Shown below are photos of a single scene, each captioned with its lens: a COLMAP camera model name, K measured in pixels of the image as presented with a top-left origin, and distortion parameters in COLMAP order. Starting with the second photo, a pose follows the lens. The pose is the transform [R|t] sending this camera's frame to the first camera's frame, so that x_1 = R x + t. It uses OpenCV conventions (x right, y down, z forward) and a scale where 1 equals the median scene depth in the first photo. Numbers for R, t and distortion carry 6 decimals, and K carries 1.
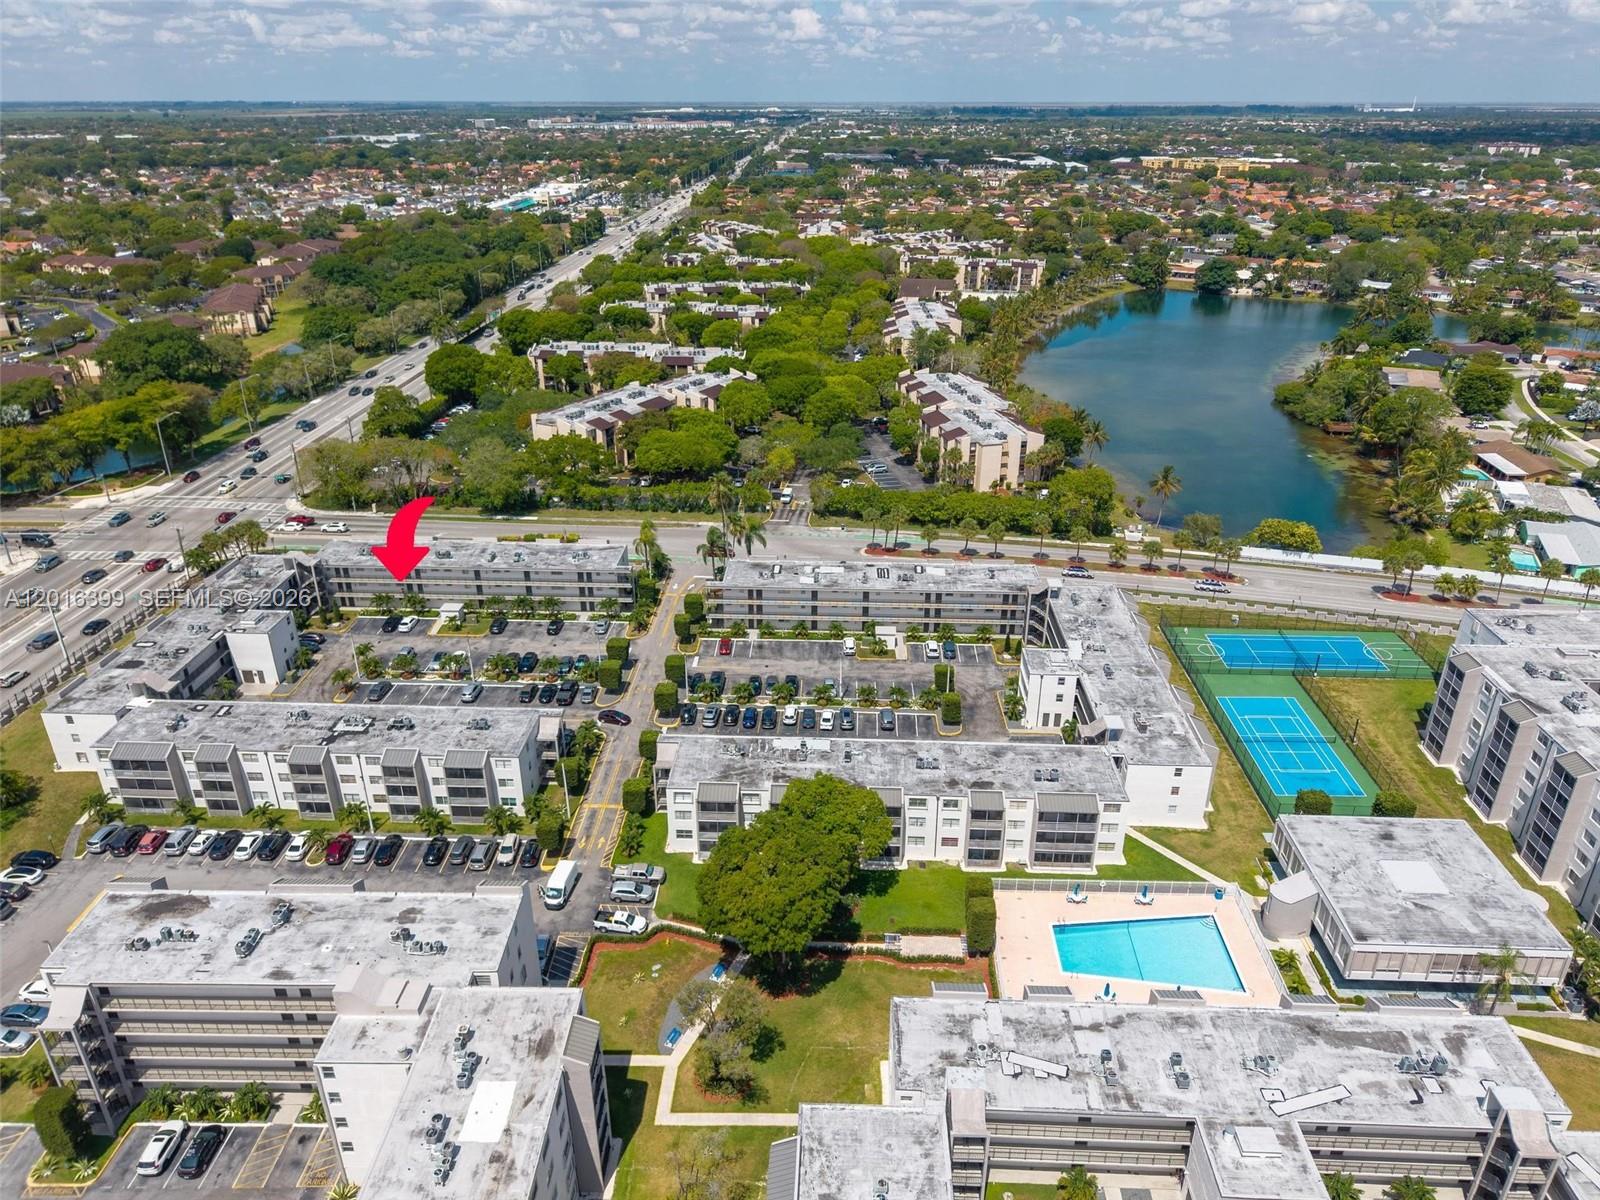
lens RADIAL K [[1085.7, 0, 796.6], [0, 1085.7, 601.4], [0, 0, 1]] dist [0.010236, -0.003520]
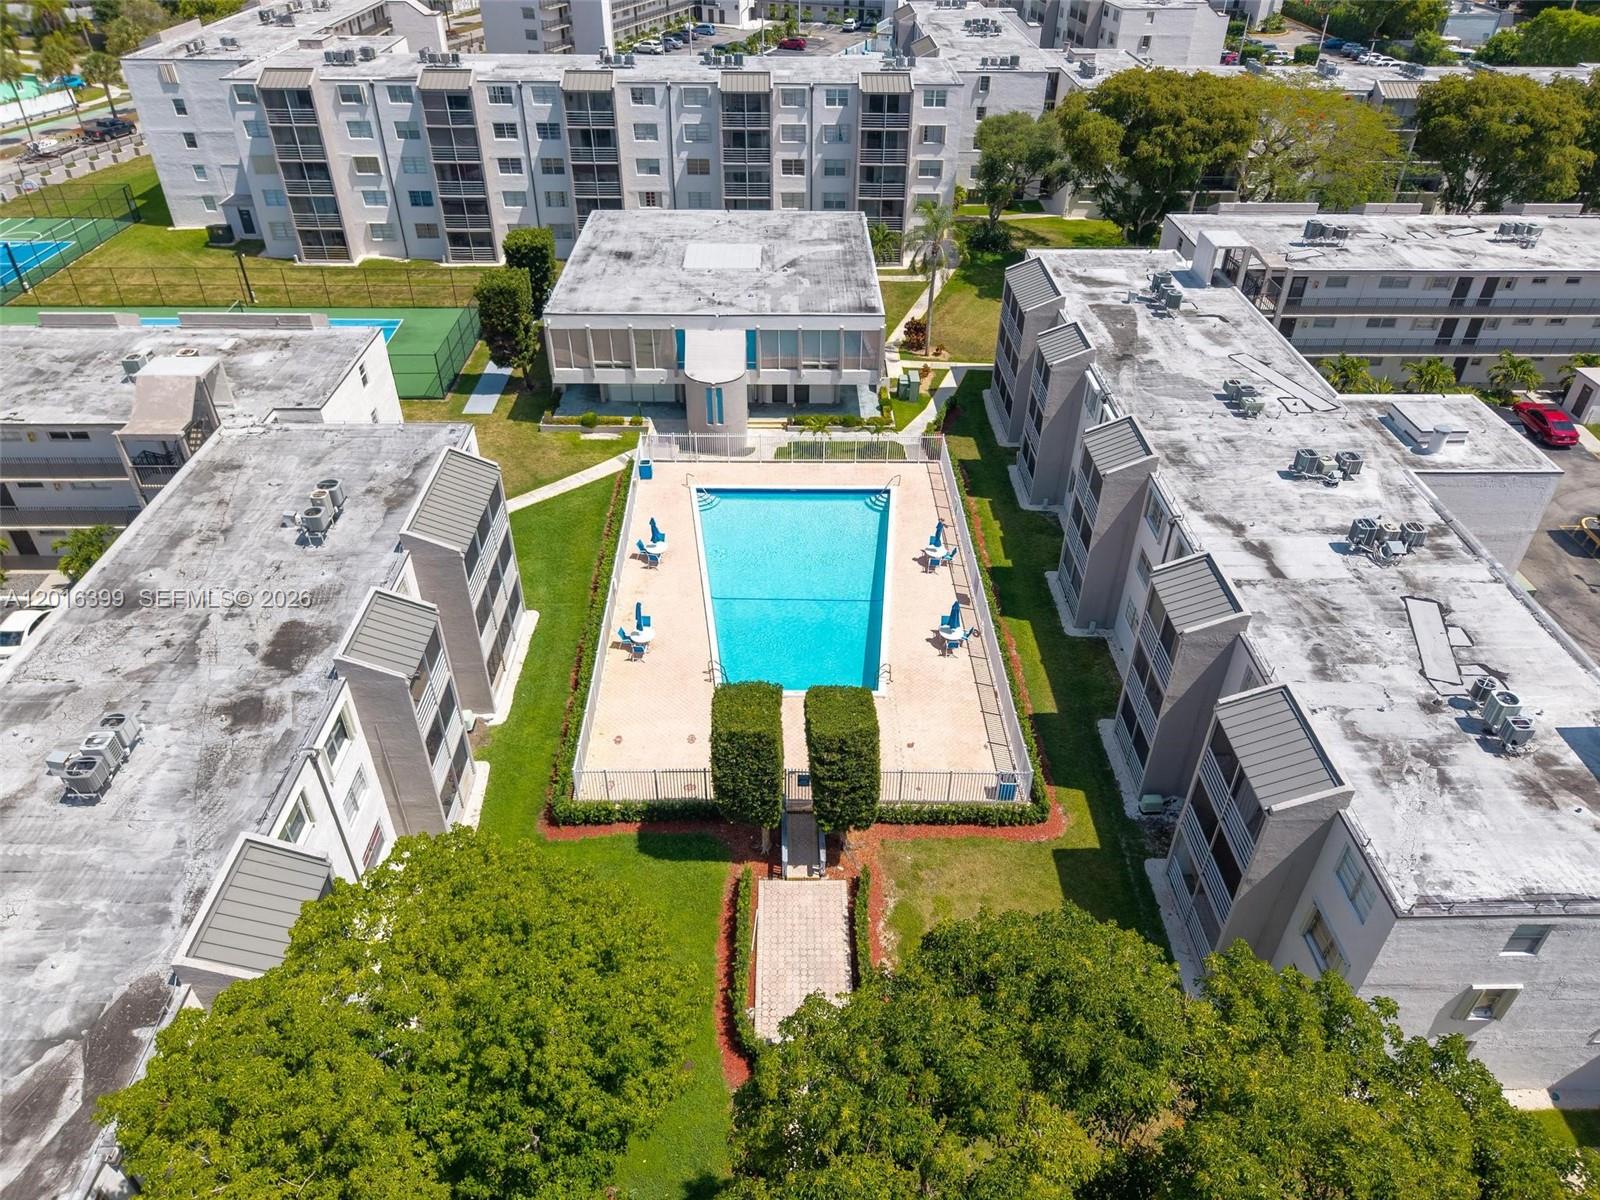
lens RADIAL K [[1085.7, 0, 796.6], [0, 1085.7, 601.4], [0, 0, 1]] dist [0.010236, -0.003520]
pose [[-0.045464, -0.593720, 0.803387, -0.053188], [0.420945, 0.717946, 0.554399, 0.043695], [-0.905946, 0.363387, 0.217282, 0.644124]]
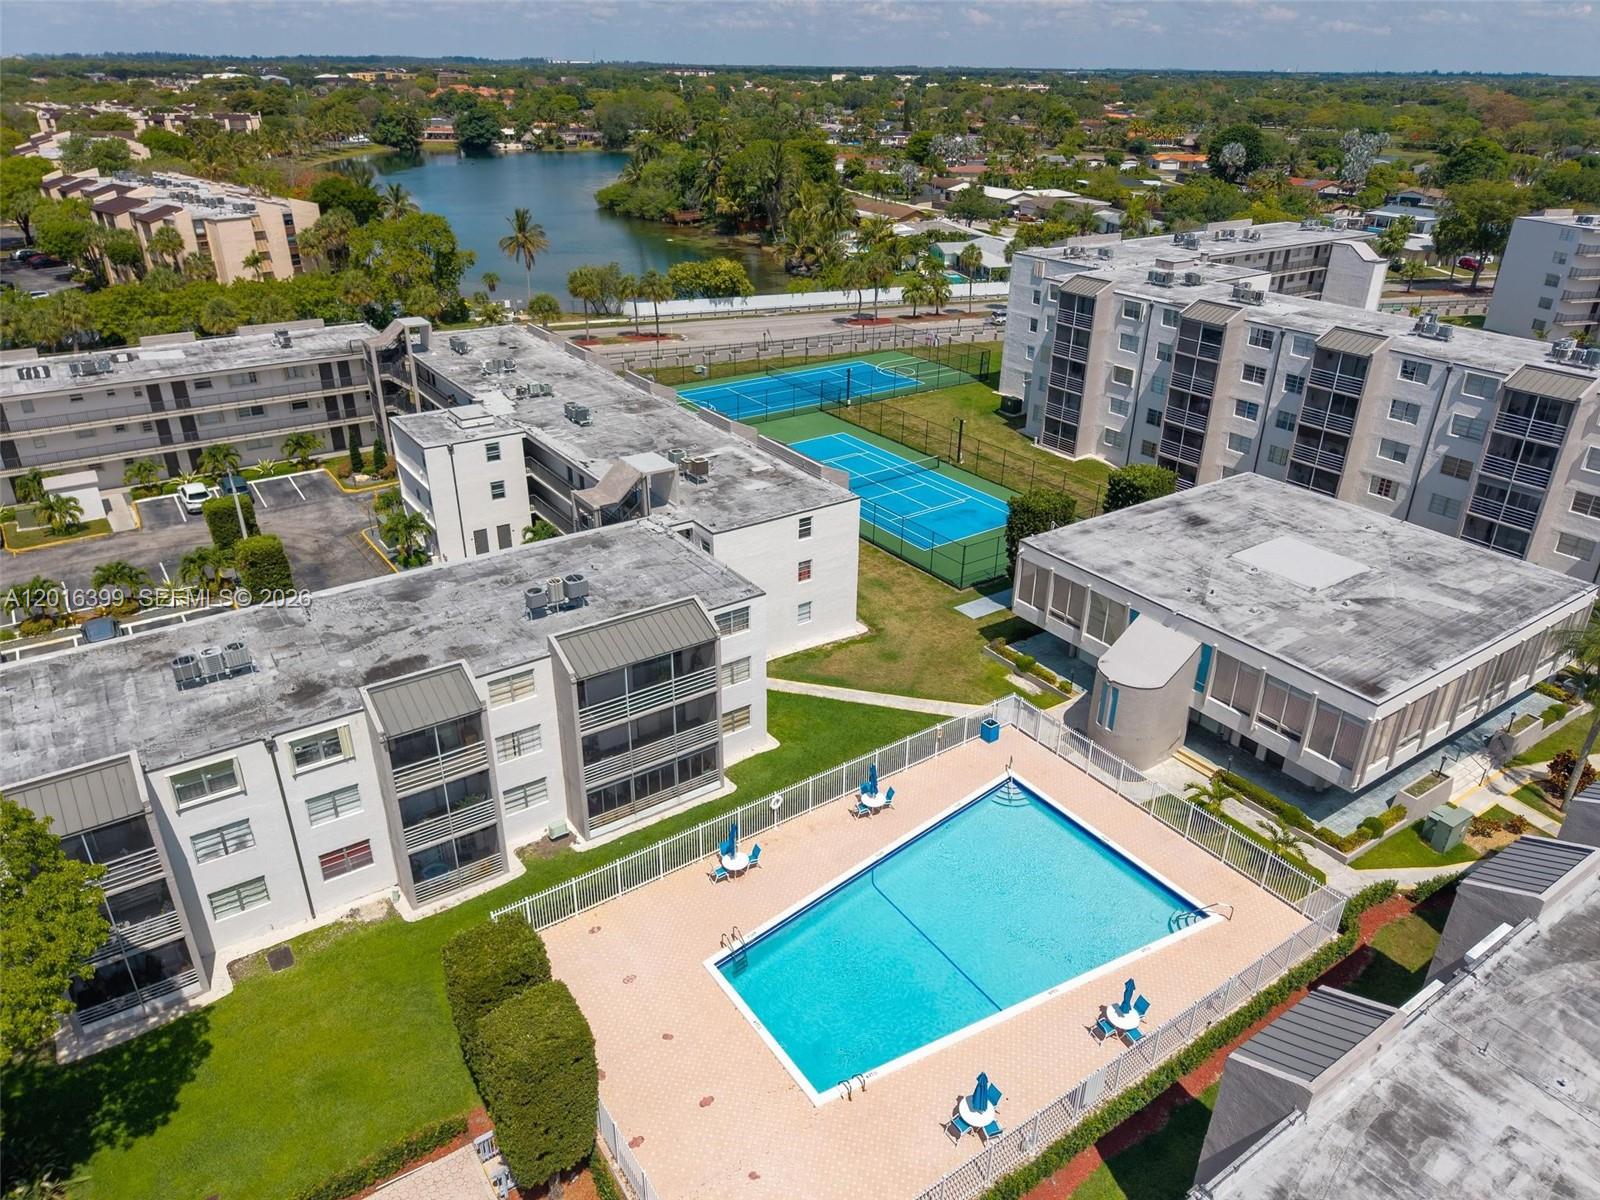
lens RADIAL K [[1076.2, 0, 800.0], [0, 1076.2, 600.0], [0, 0, 1]] dist [0.037315, -0.030545]
pose [[0.797510, -0.262803, 0.543058, 0.073135], [0.247571, 0.963416, 0.102656, 0.115367], [-0.550169, 0.052576, 0.833397, 0.509573]]
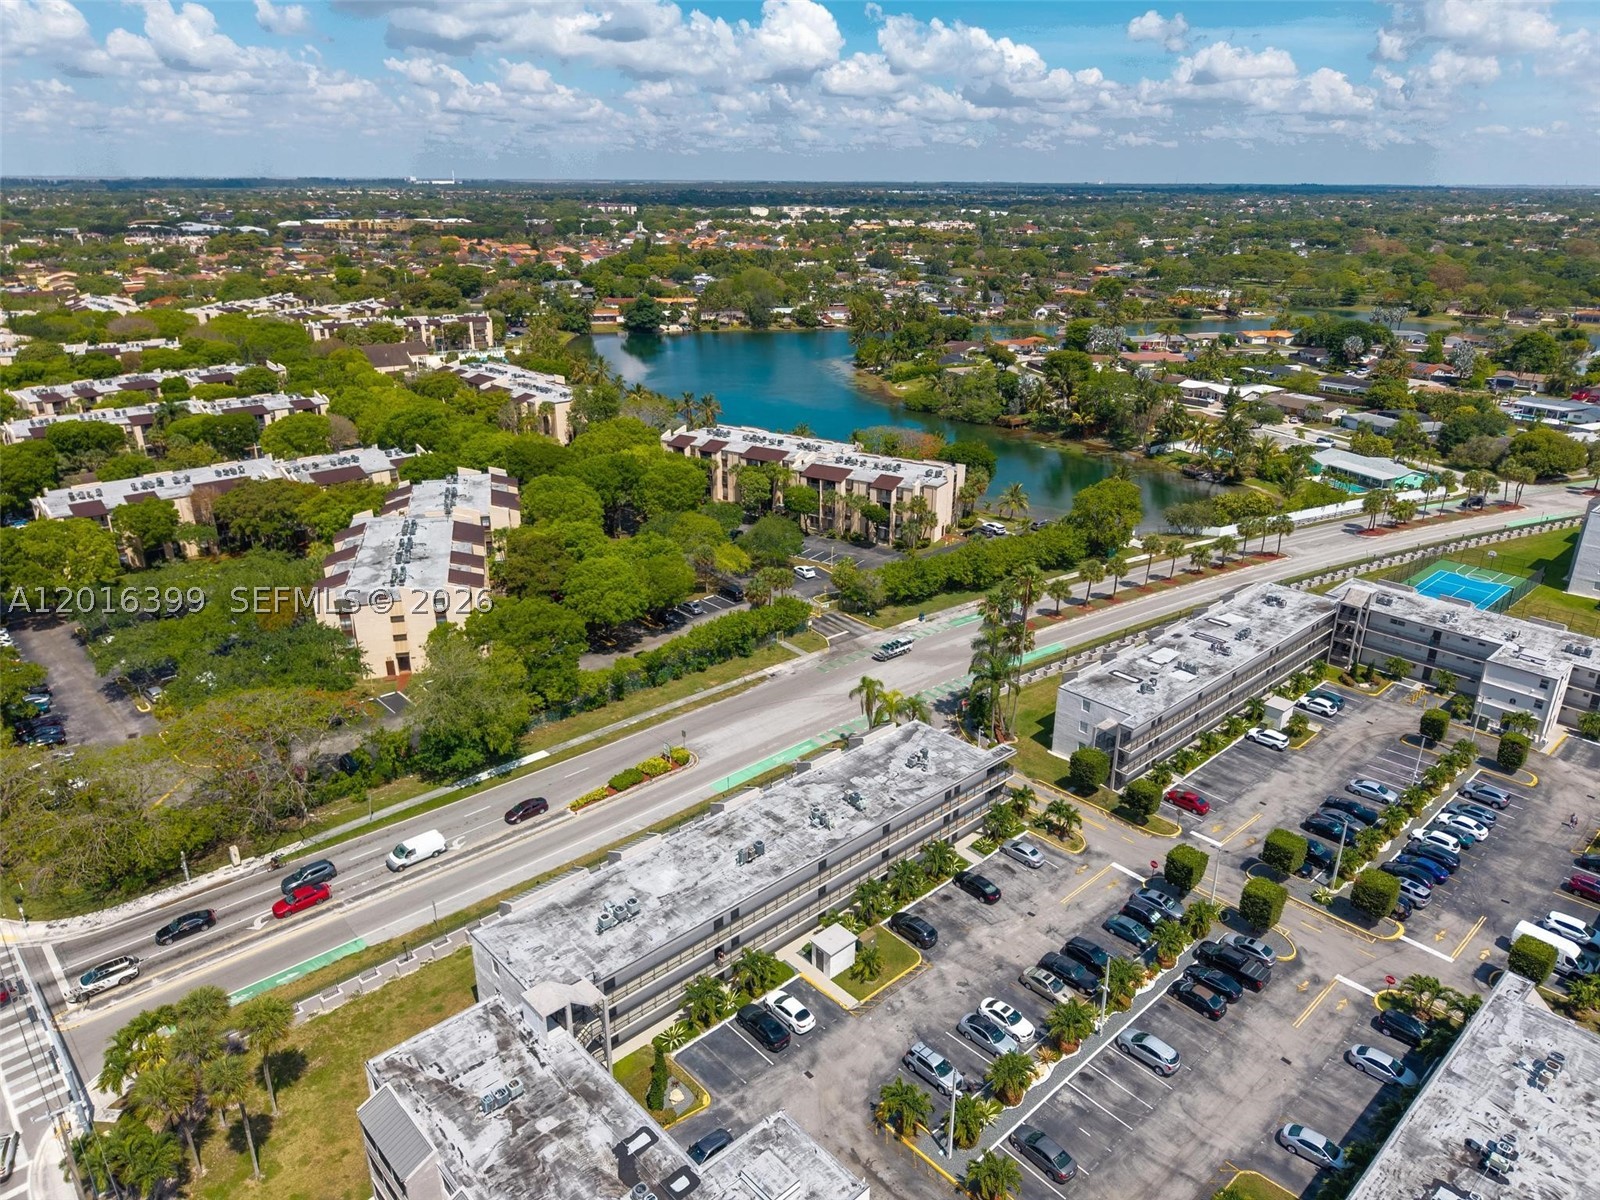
lens RADIAL K [[1076.2, 0, 800.0], [0, 1076.2, 600.0], [0, 0, 1]] dist [0.037315, -0.030545]
pose [[0.703893, -0.257555, 0.661967, -0.726025], [0.296895, 0.953313, 0.055212, -0.210268], [-0.645281, 0.157672, 0.747497, 0.705048]]
